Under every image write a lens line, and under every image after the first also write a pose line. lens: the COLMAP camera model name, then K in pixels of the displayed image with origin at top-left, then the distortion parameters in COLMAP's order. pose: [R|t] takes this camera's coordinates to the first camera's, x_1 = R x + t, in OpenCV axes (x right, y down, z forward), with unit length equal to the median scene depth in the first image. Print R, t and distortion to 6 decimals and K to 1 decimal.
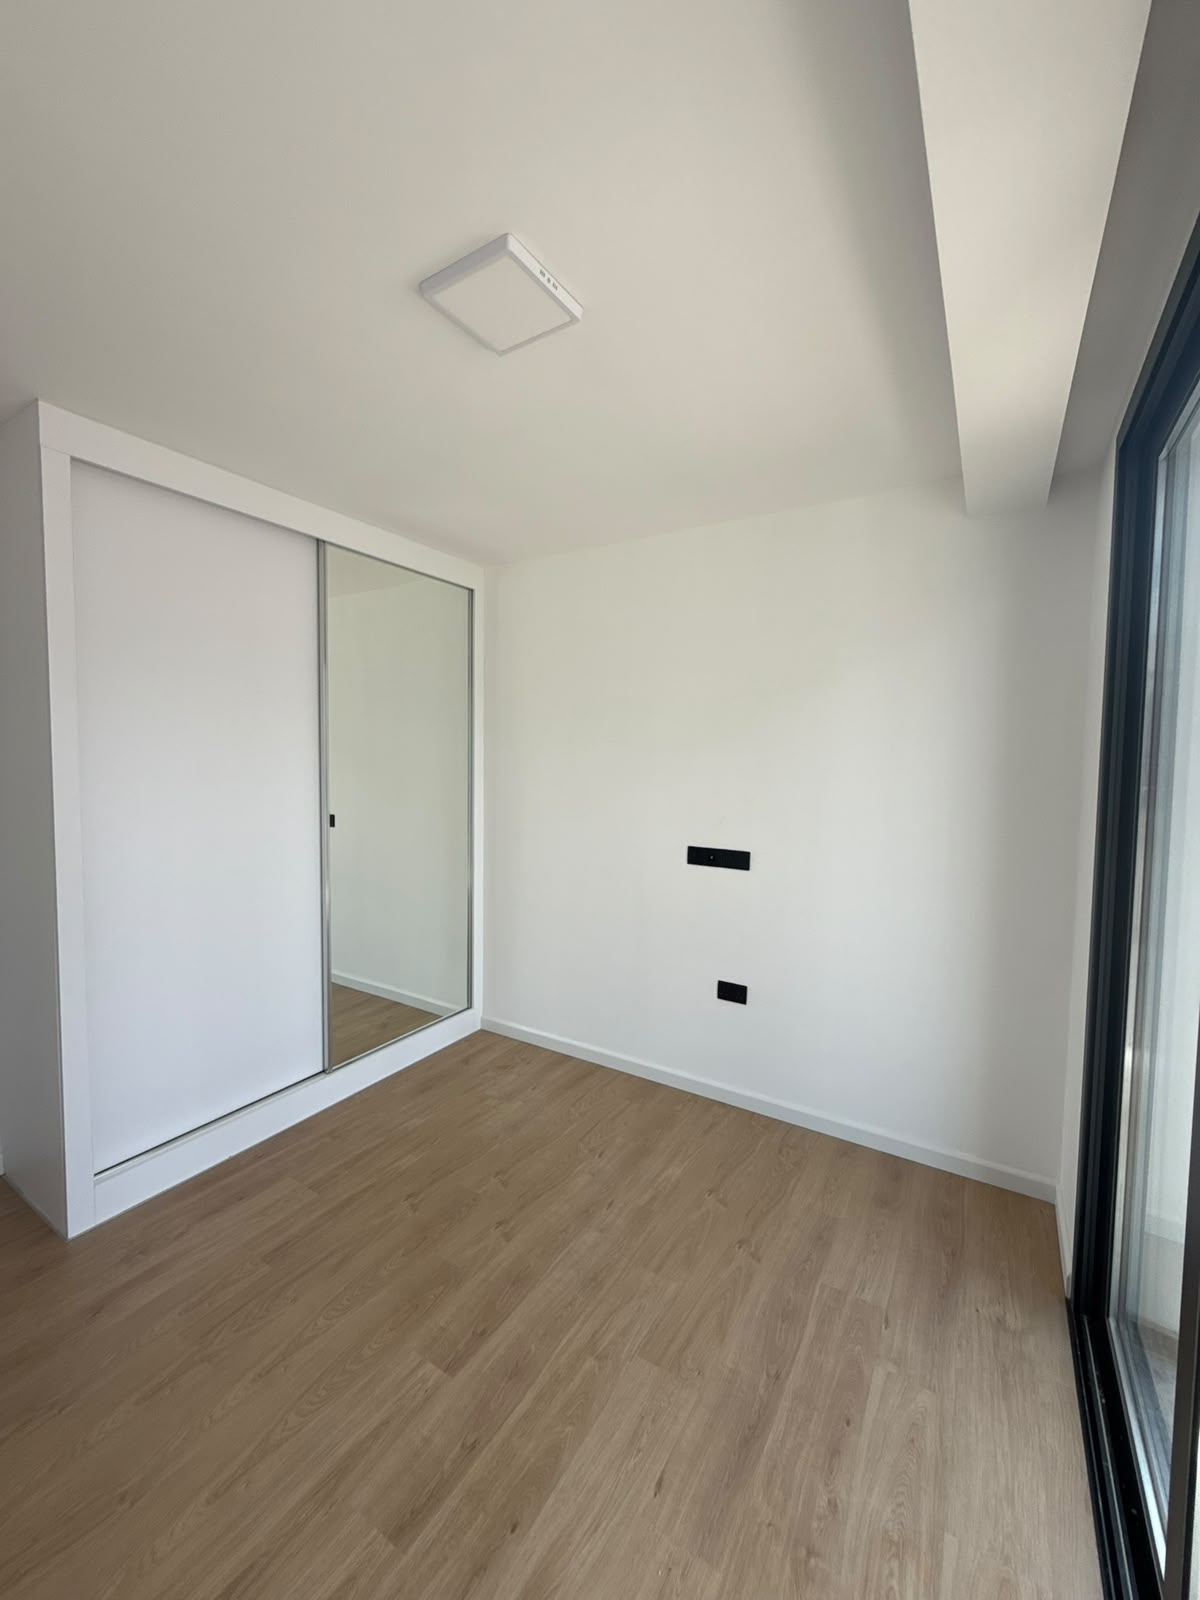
lens RADIAL K [[635.7, 0, 600.8], [0, 635.7, 796.5], [0, 0, 1]] dist [-0.000877, -0.000166]
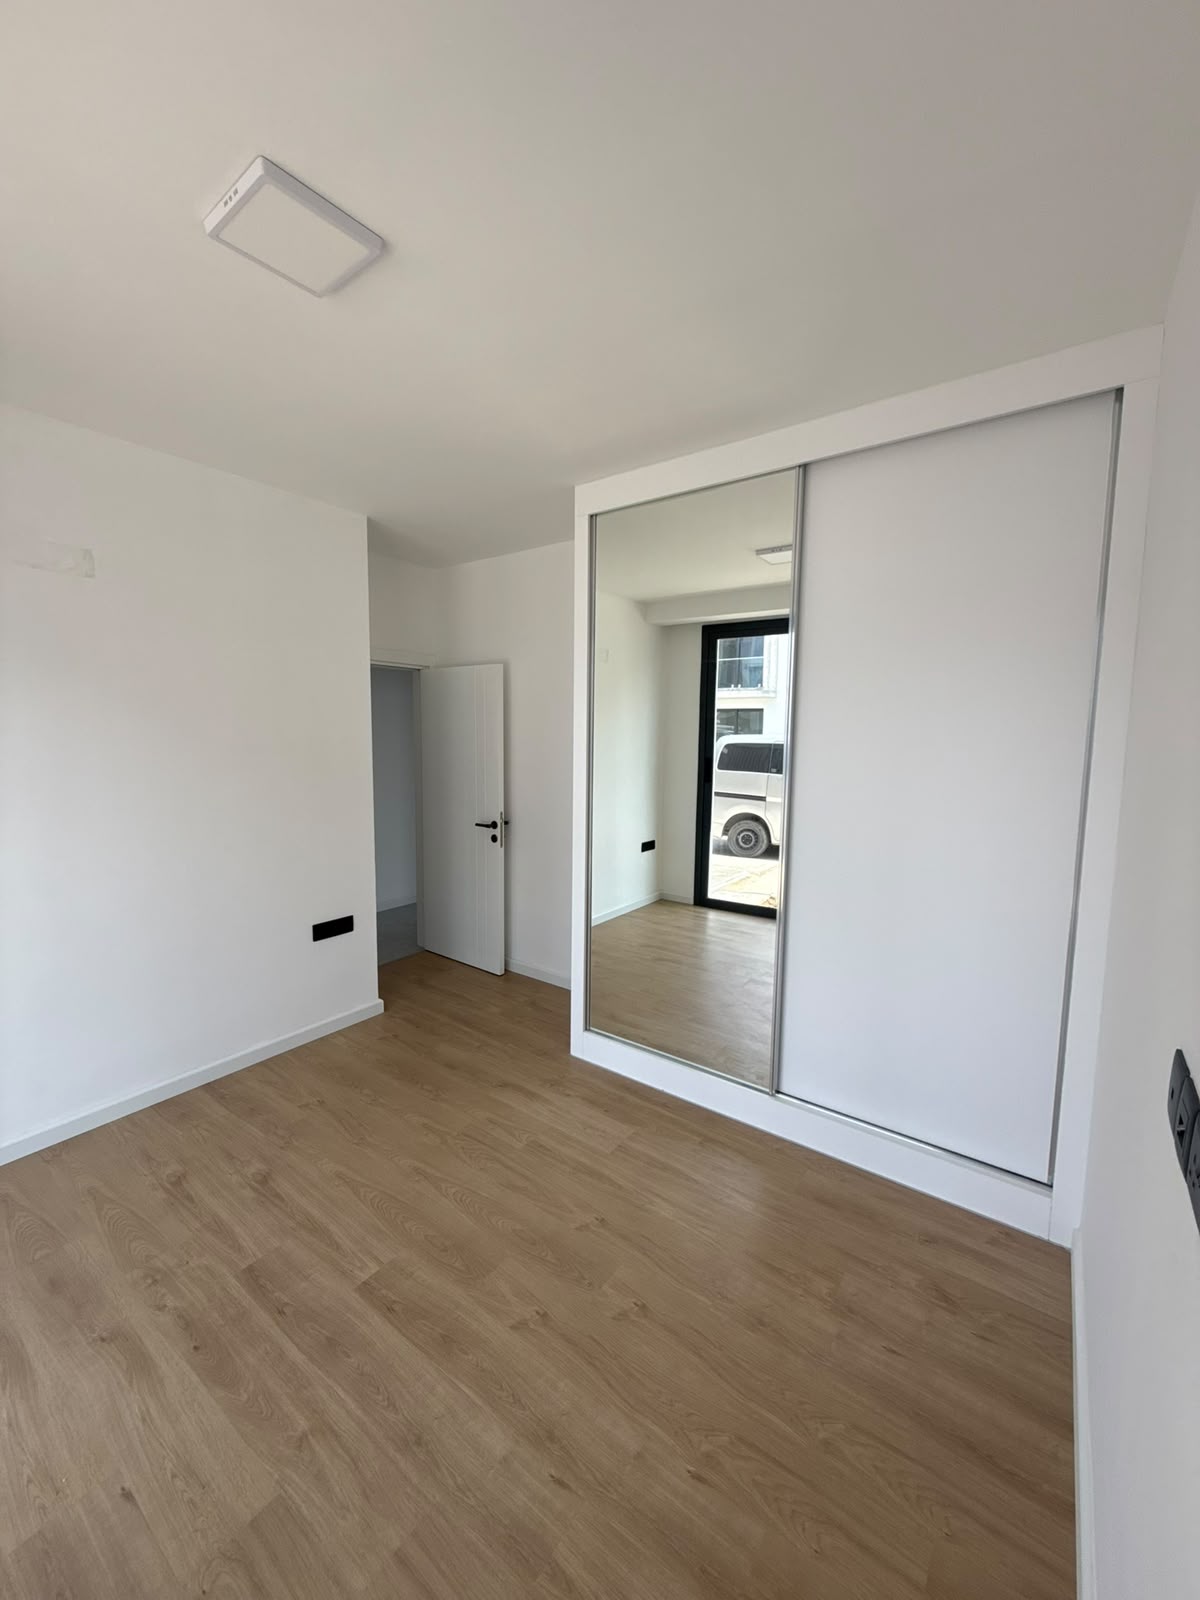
lens RADIAL K [[635.7, 0, 600.8], [0, 635.7, 796.5], [0, 0, 1]] dist [-0.000877, -0.000166]
pose [[-0.072063, 0.086969, -0.993601, 0.637733], [-0.071307, 0.993193, 0.092105, -0.050344], [0.994848, 0.077488, -0.065371, 1.215145]]
